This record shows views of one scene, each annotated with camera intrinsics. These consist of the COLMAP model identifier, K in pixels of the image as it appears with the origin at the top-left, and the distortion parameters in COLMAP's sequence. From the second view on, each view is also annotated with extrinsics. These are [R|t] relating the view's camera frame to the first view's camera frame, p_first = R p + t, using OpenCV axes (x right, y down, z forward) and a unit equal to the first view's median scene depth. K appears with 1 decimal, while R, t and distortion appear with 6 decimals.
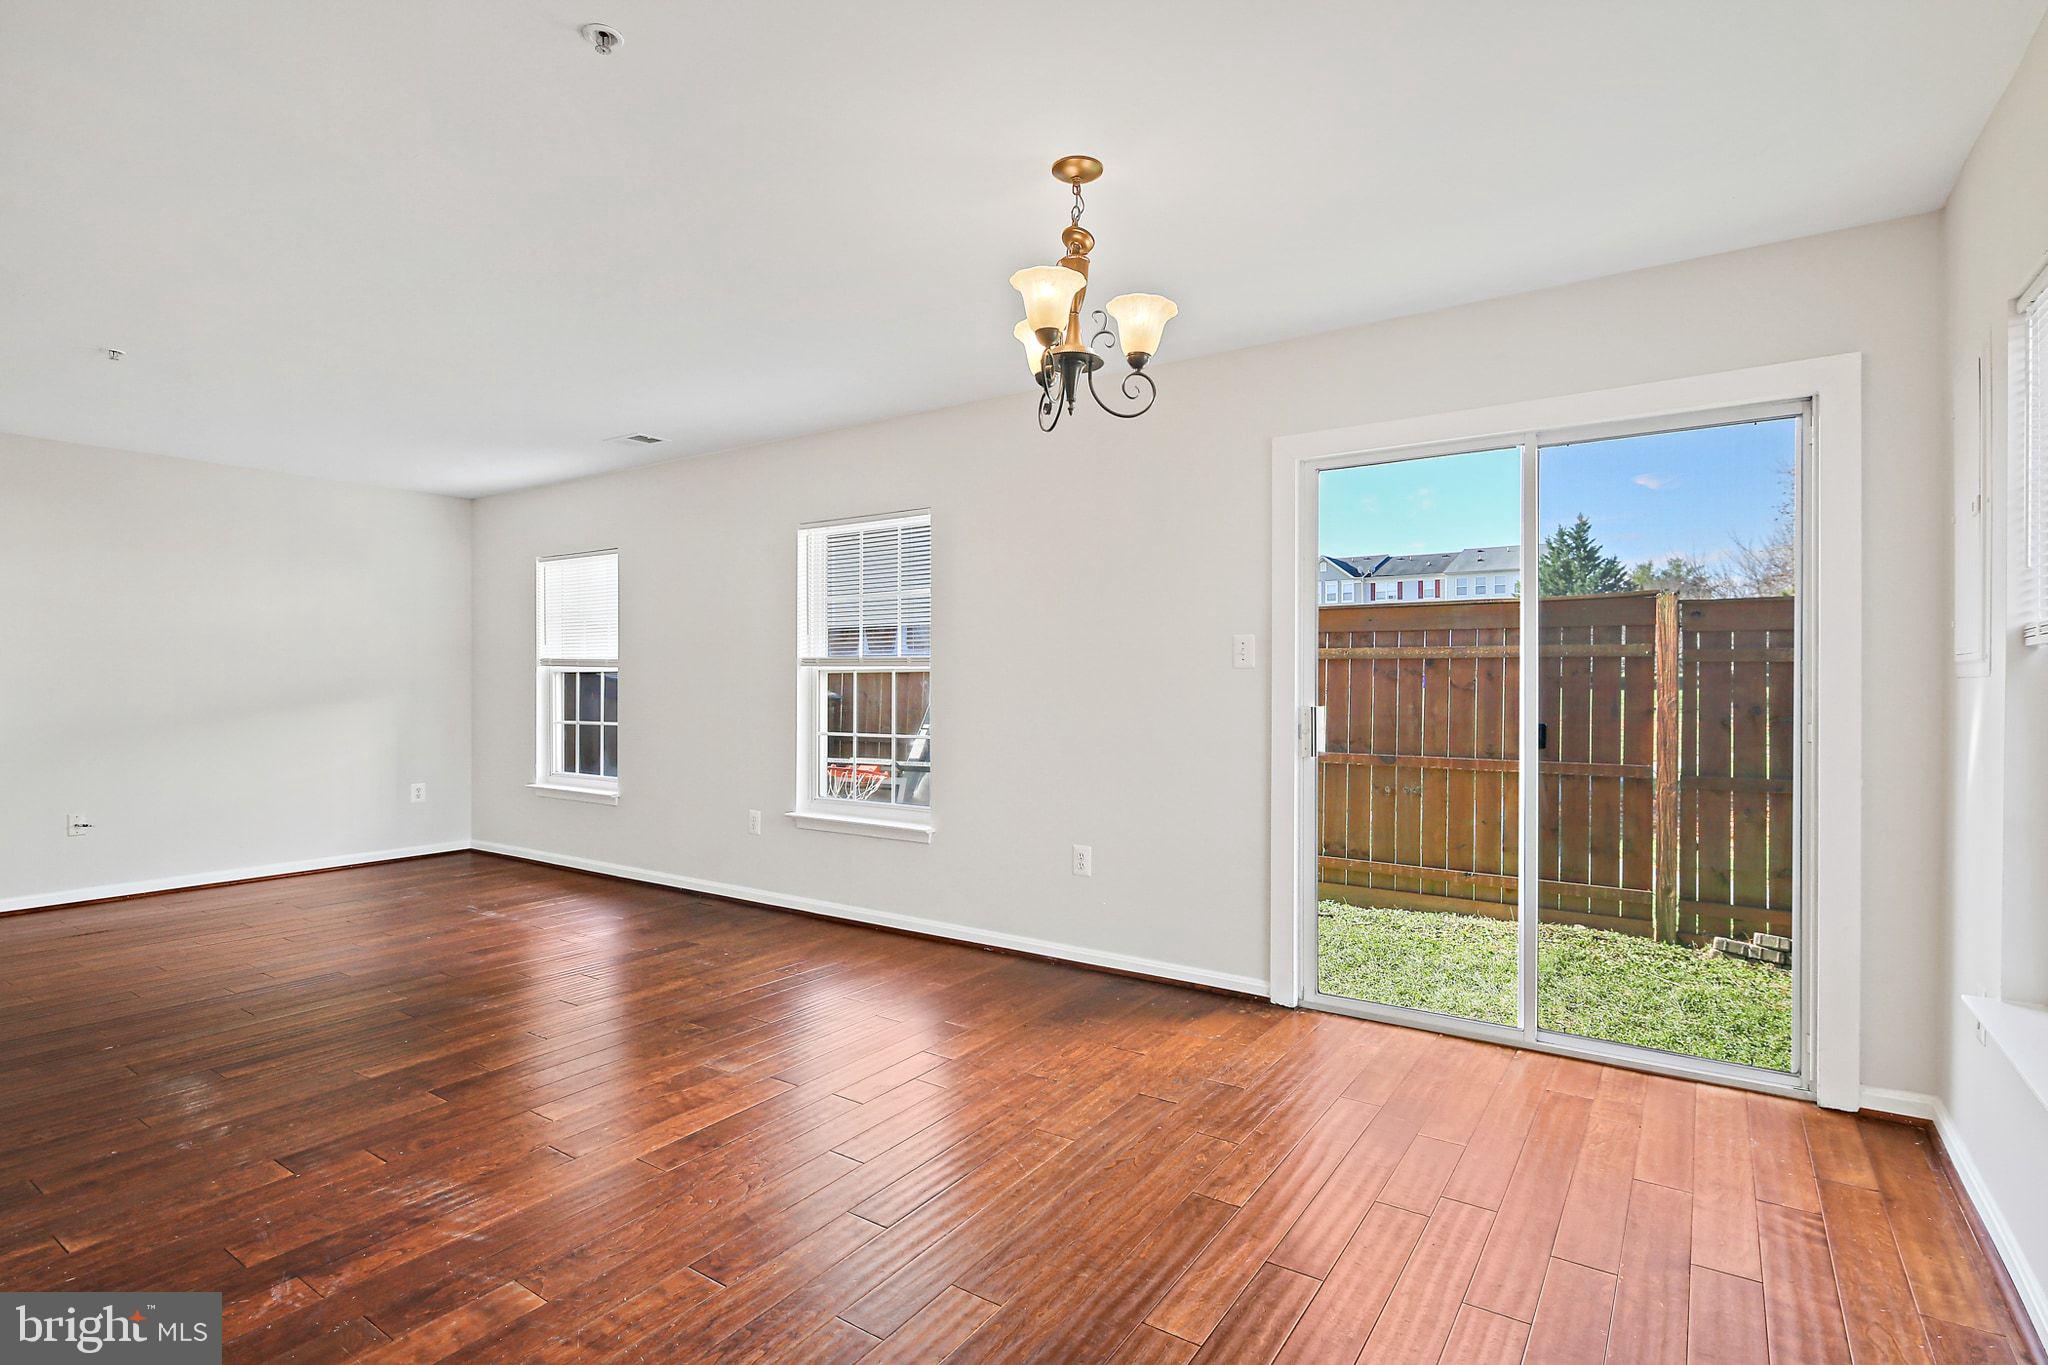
lens RADIAL K [[998.7, 0, 1033.9], [0, 998.7, 678.5], [0, 0, 1]] dist [0.004072, -0.004248]
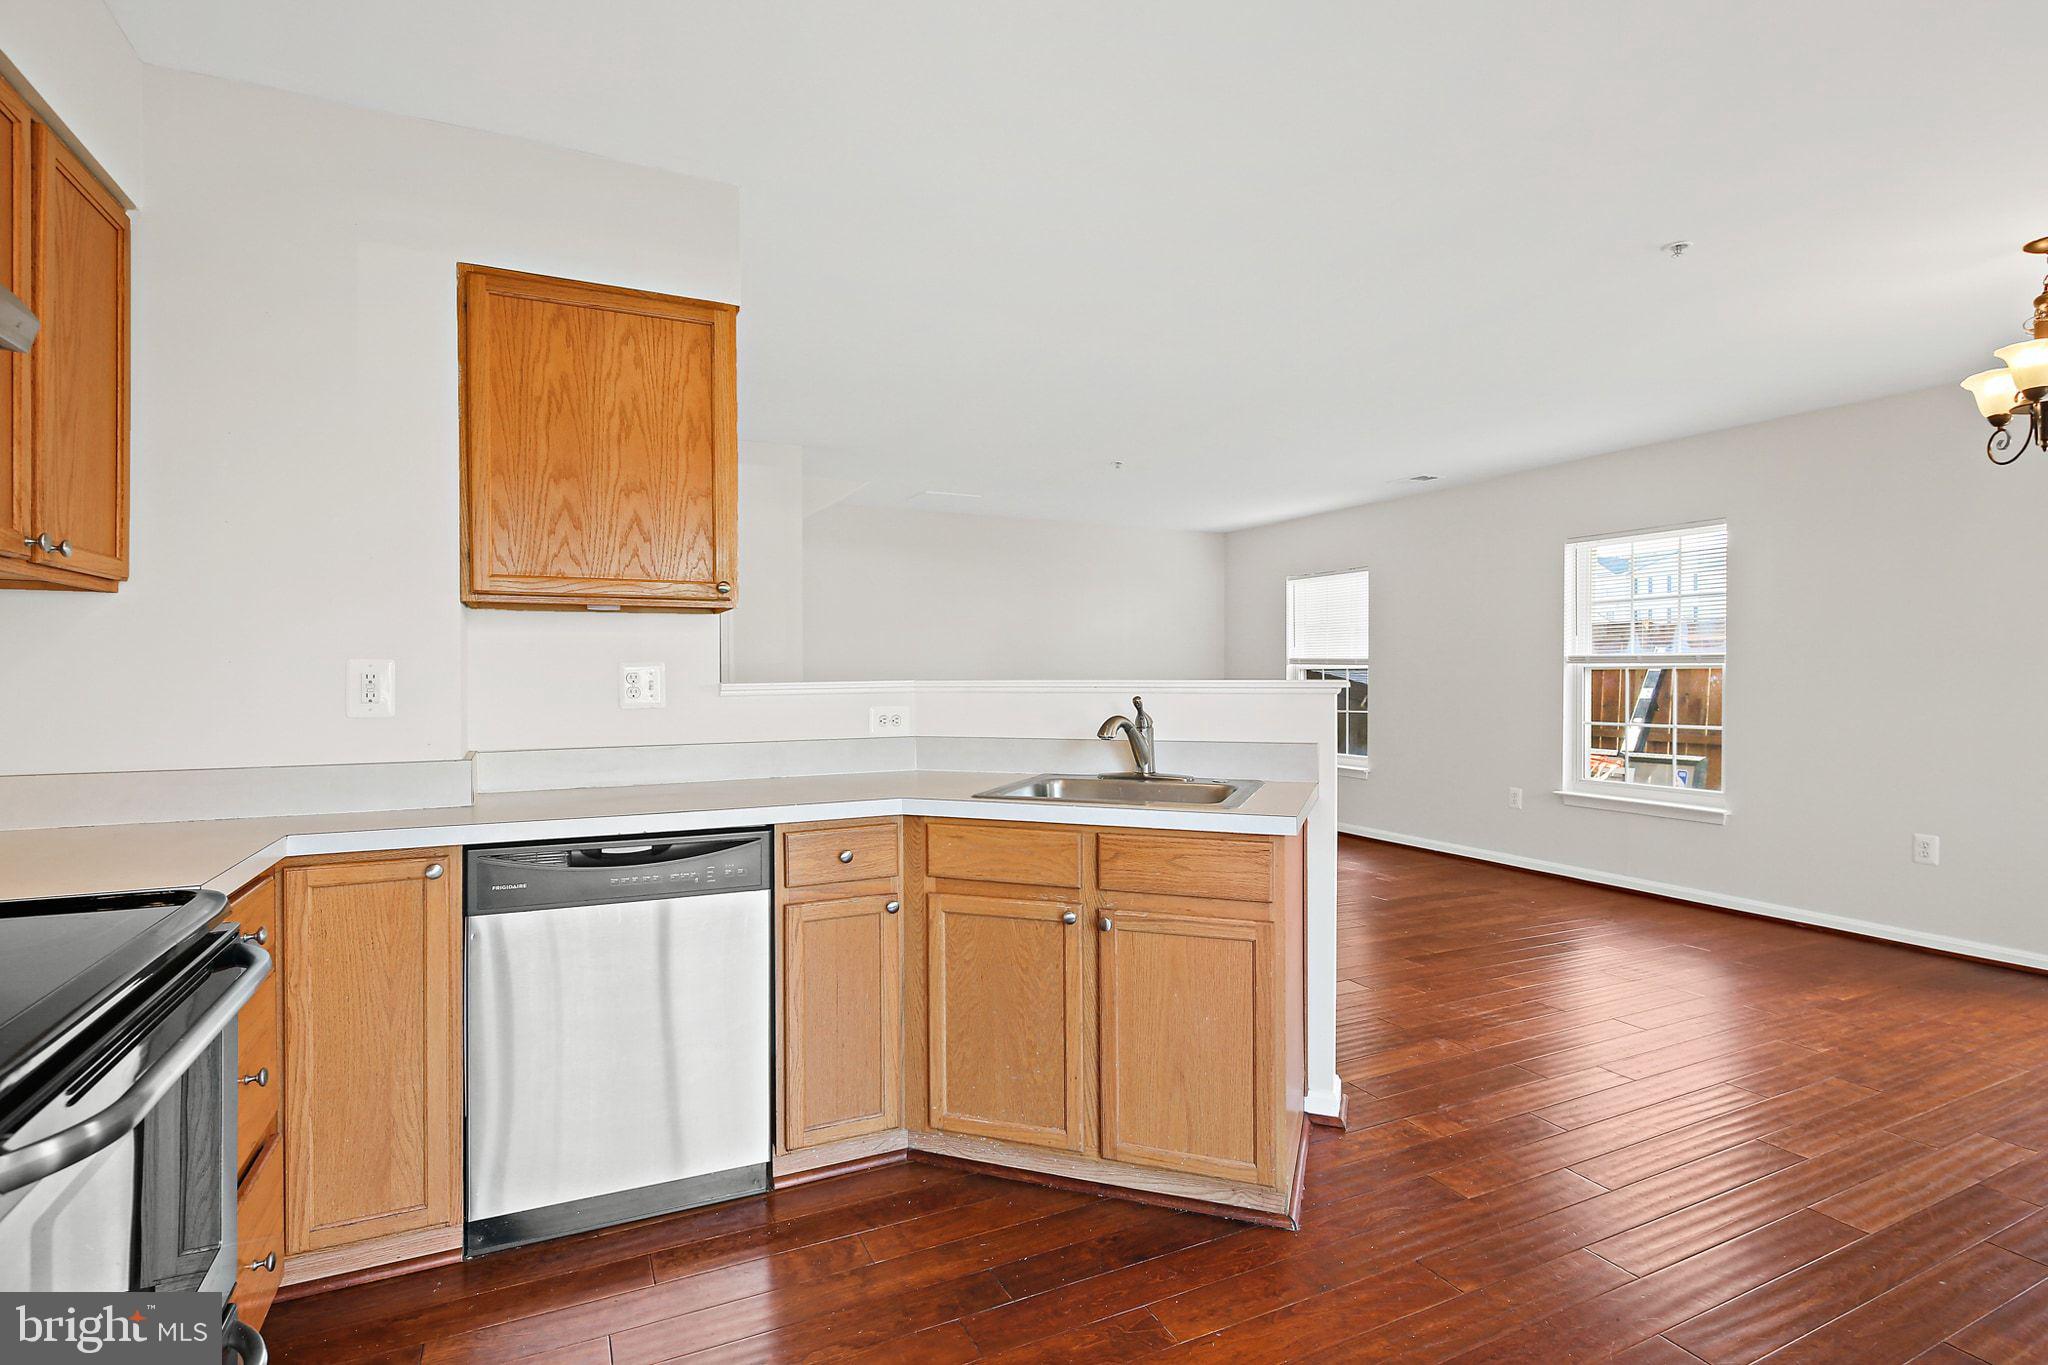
lens RADIAL K [[998.7, 0, 1033.9], [0, 998.7, 678.5], [0, 0, 1]] dist [0.004072, -0.004248]
pose [[0.867295, -0.000383, -0.497795, -0.194495], [0.002345, 0.999992, 0.003318, -0.000370], [0.497790, -0.004045, 0.867288, -0.293440]]
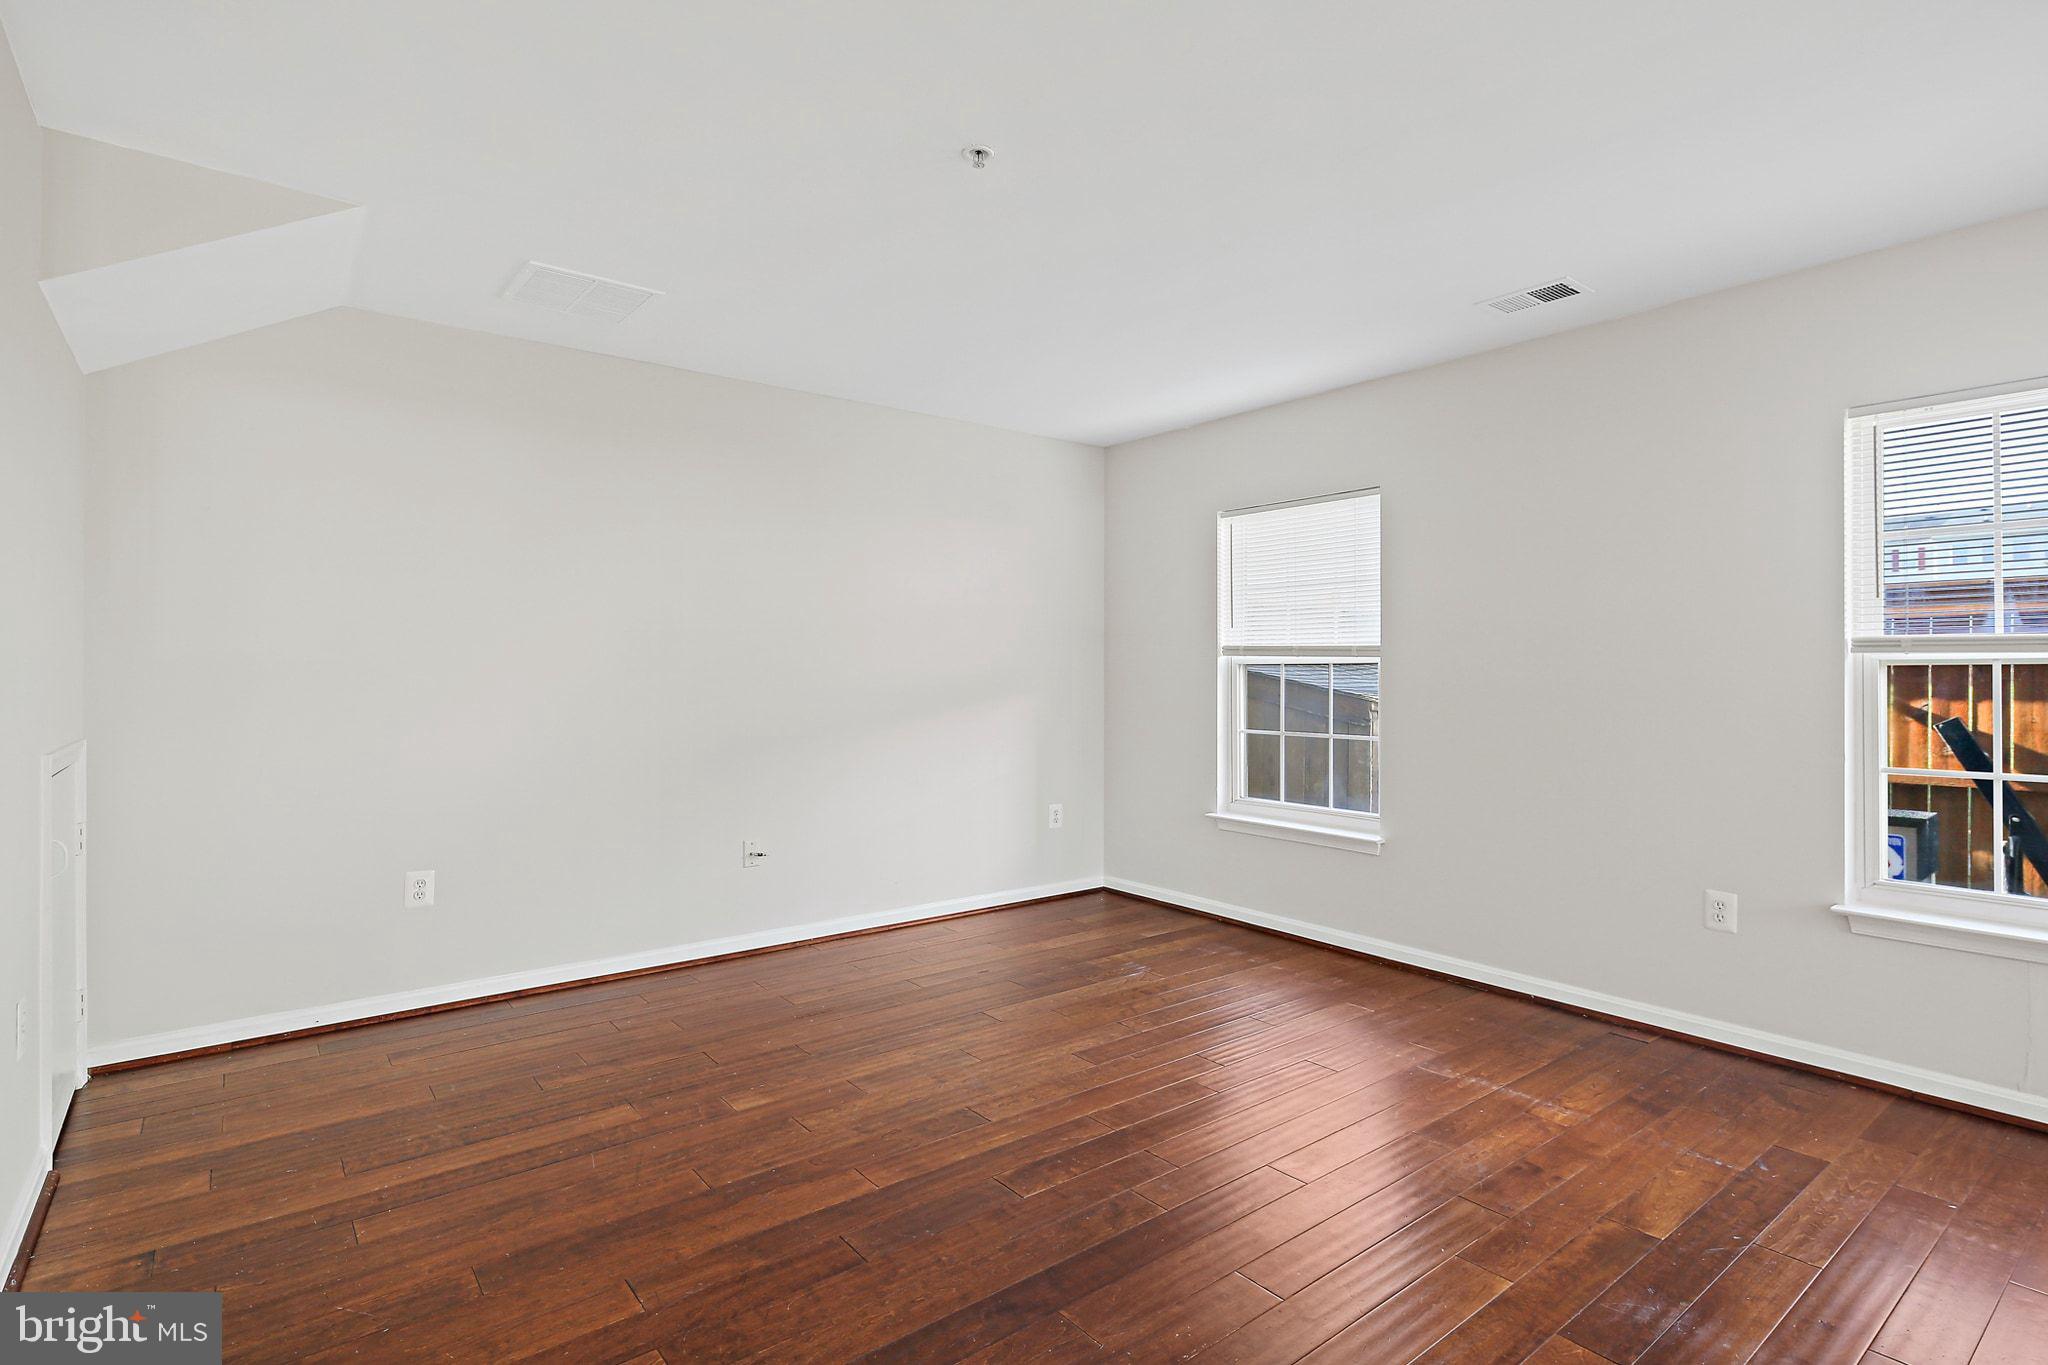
lens RADIAL K [[998.7, 0, 1033.9], [0, 998.7, 678.5], [0, 0, 1]] dist [0.004072, -0.004248]
pose [[0.953653, 0.002101, -0.300901, -0.512803], [0.000337, 0.999968, 0.008050, -0.002553], [0.300908, -0.007779, 0.953621, 0.307821]]
